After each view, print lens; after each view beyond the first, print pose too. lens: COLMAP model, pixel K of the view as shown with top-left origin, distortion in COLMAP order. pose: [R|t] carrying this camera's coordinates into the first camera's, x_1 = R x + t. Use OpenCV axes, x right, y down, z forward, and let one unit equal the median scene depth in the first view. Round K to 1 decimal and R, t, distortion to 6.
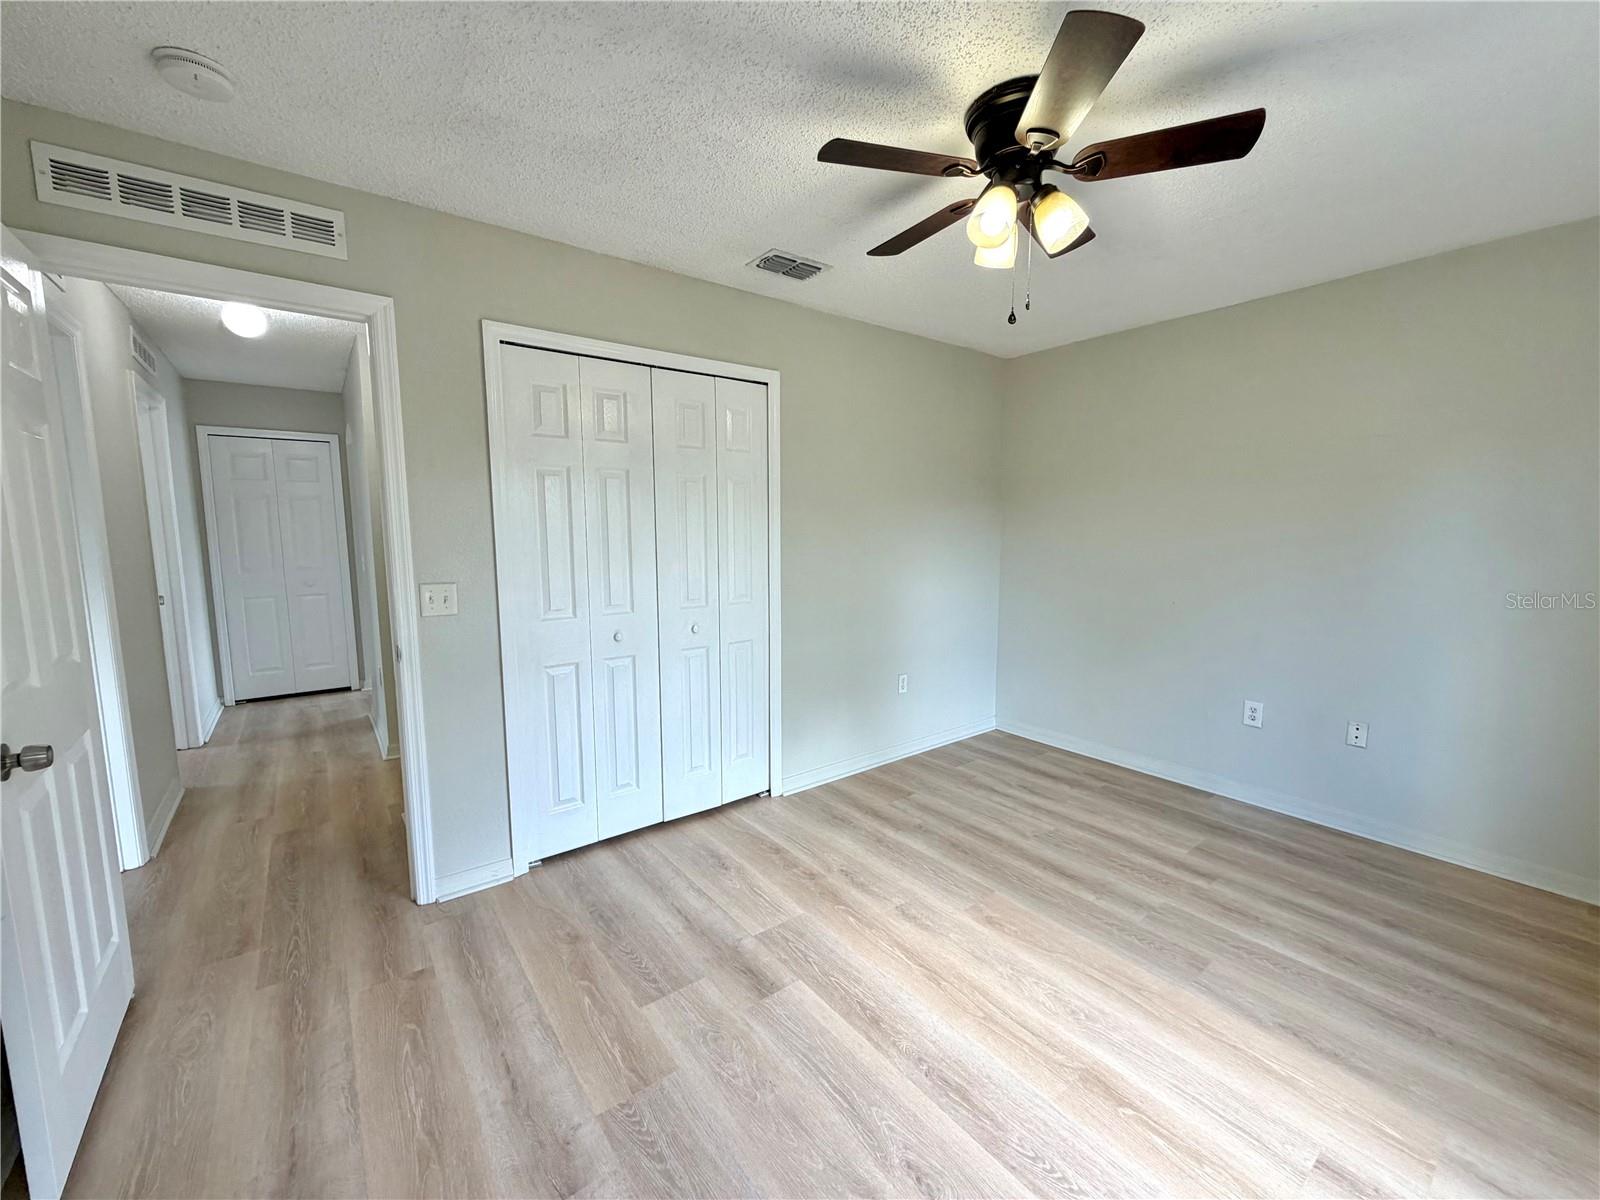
lens RADIAL K [[638.7, 0, 795.6], [0, 638.7, 601.9], [0, 0, 1]] dist [-0.000506, -0.000116]
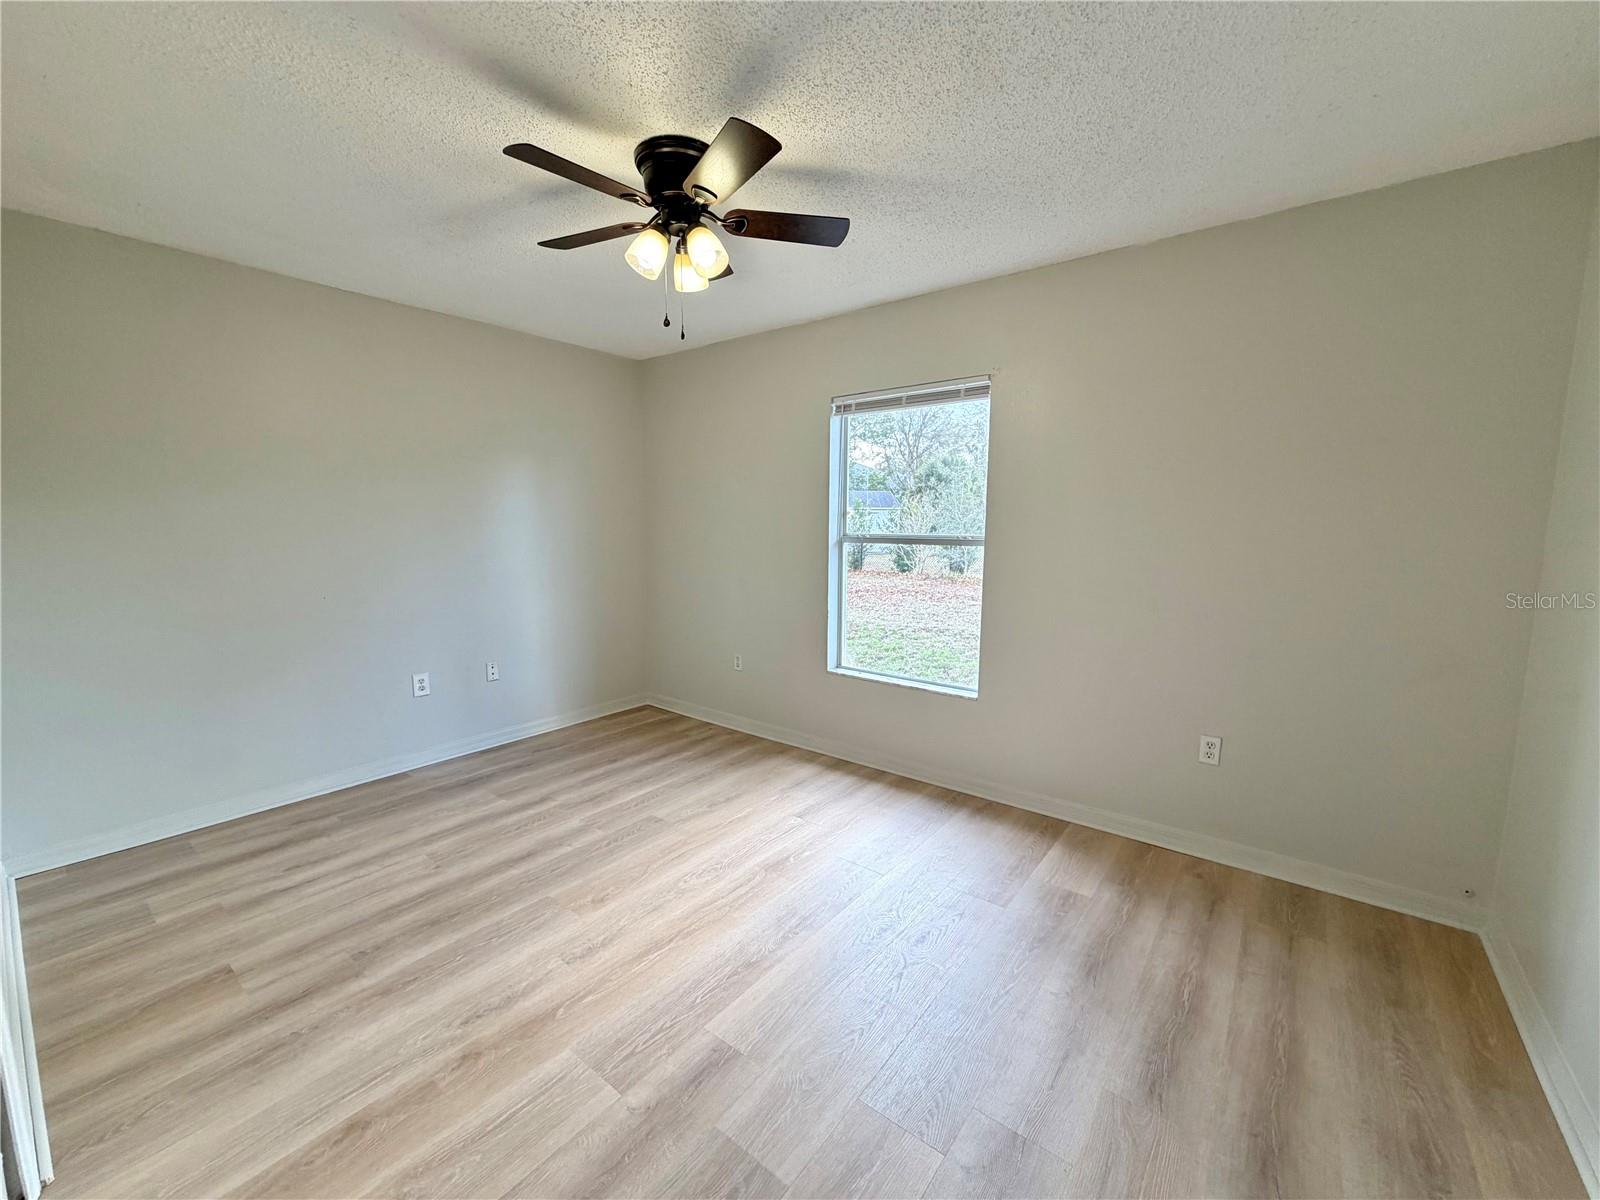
lens RADIAL K [[638.7, 0, 795.6], [0, 638.7, 601.9], [0, 0, 1]] dist [-0.000506, -0.000116]
pose [[-0.251646, -0.120400, 0.960301, -0.576241], [0.111763, 0.981978, 0.152406, -0.072261], [-0.961345, 0.145679, -0.233654, 0.724559]]
